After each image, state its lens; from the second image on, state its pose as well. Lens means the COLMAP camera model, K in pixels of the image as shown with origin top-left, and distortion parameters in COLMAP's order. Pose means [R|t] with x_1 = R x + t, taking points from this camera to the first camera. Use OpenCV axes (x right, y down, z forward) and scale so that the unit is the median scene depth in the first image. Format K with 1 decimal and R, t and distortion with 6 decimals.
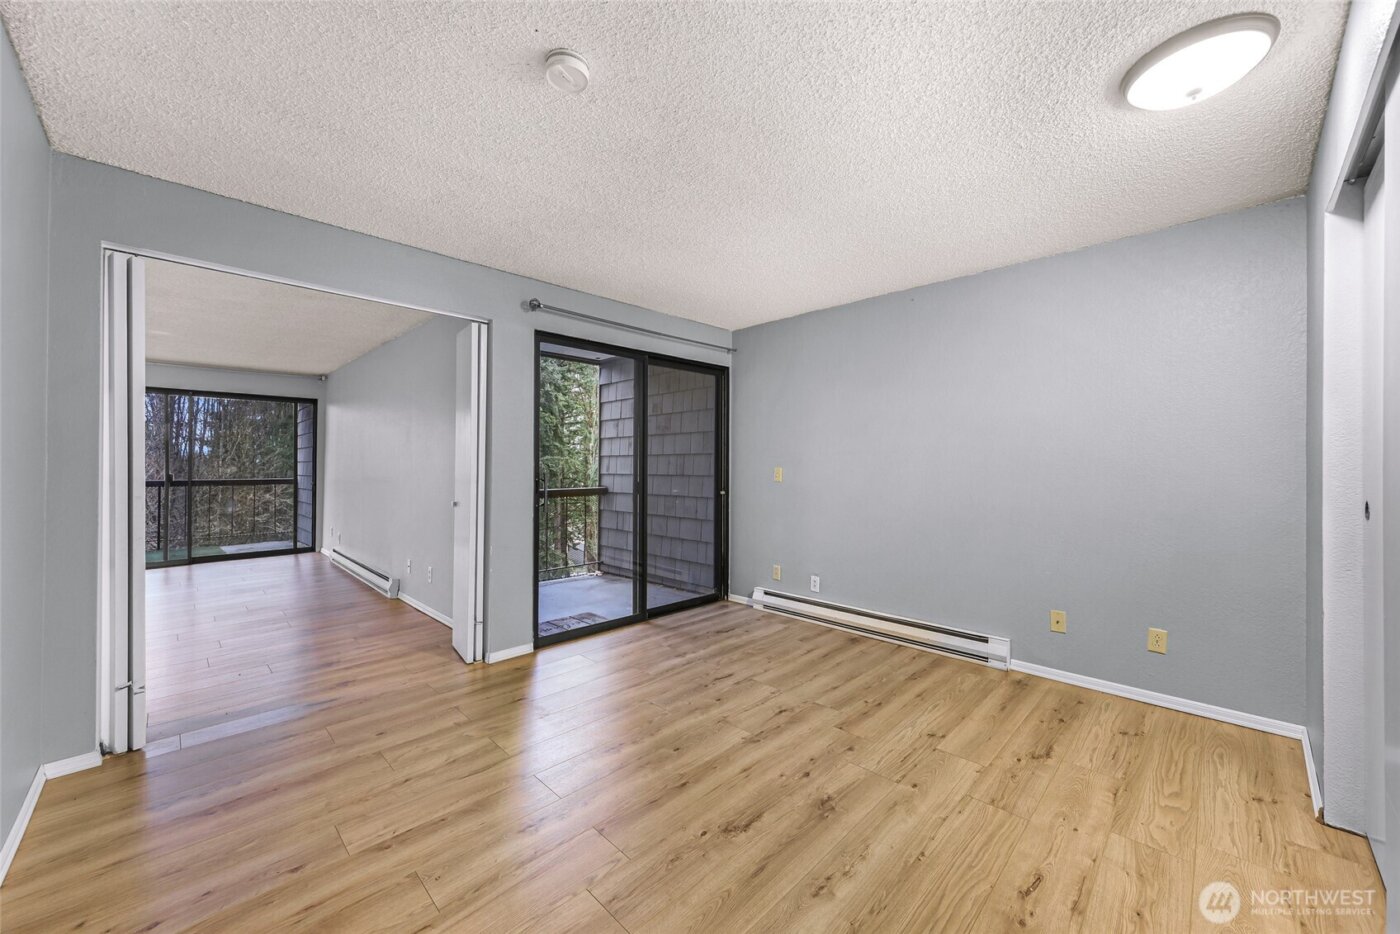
lens RADIAL K [[504.1, 0, 700.0], [0, 504.1, 467.0], [0, 0, 1]] dist [-0.000475, -0.000087]
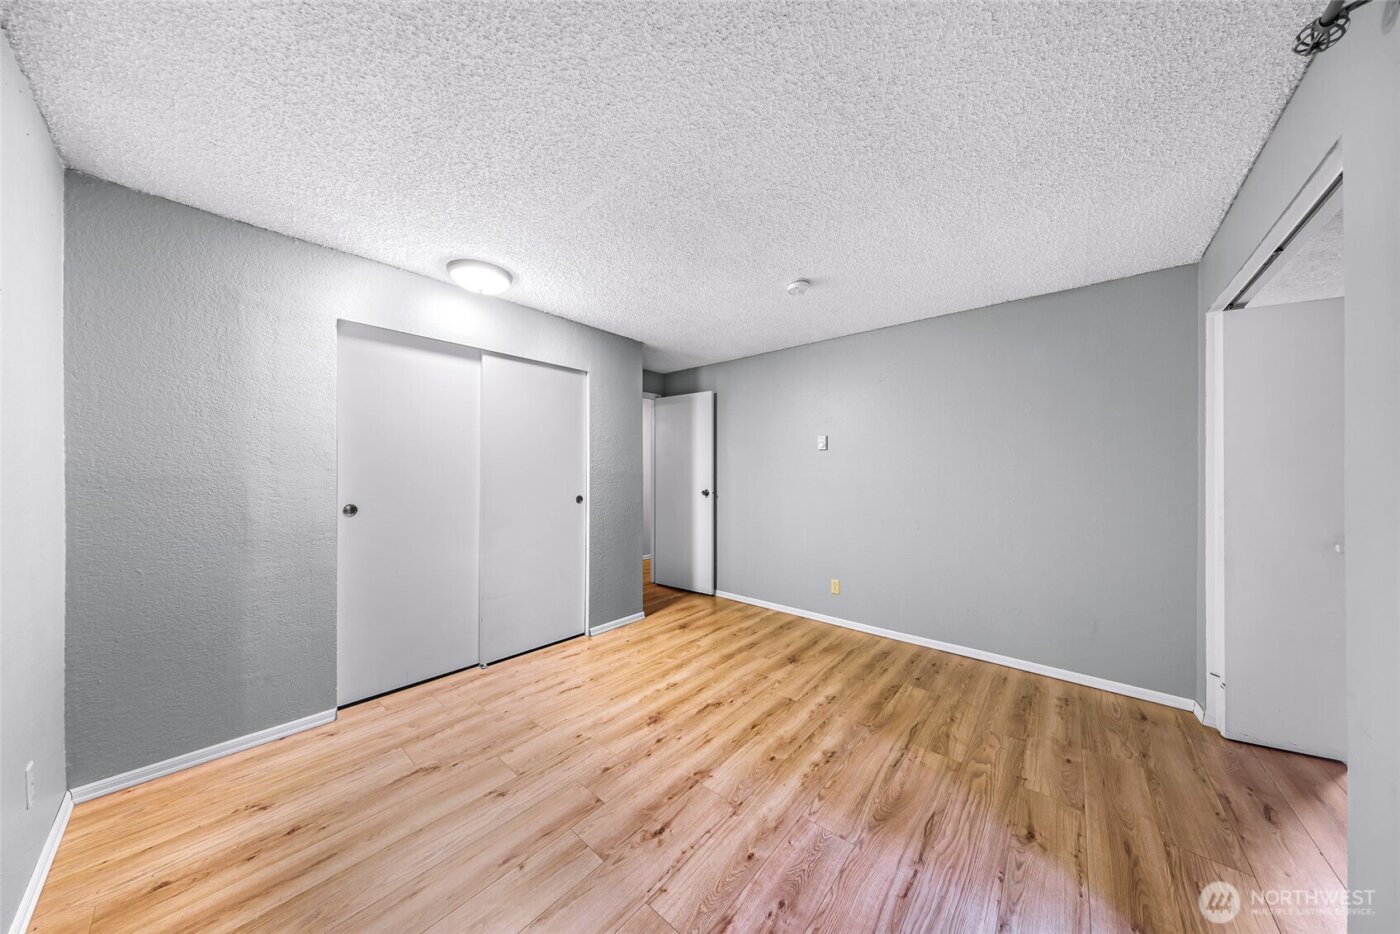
lens RADIAL K [[453.9, 0, 705.4], [0, 453.9, 471.5], [0, 0, 1]] dist [0.001974, 0.000149]
pose [[-0.995915, -0.008521, -0.089895, 0.162873], [-0.008133, 0.999956, -0.004679, -0.035939], [0.089931, -0.003929, -0.995940, 1.692596]]
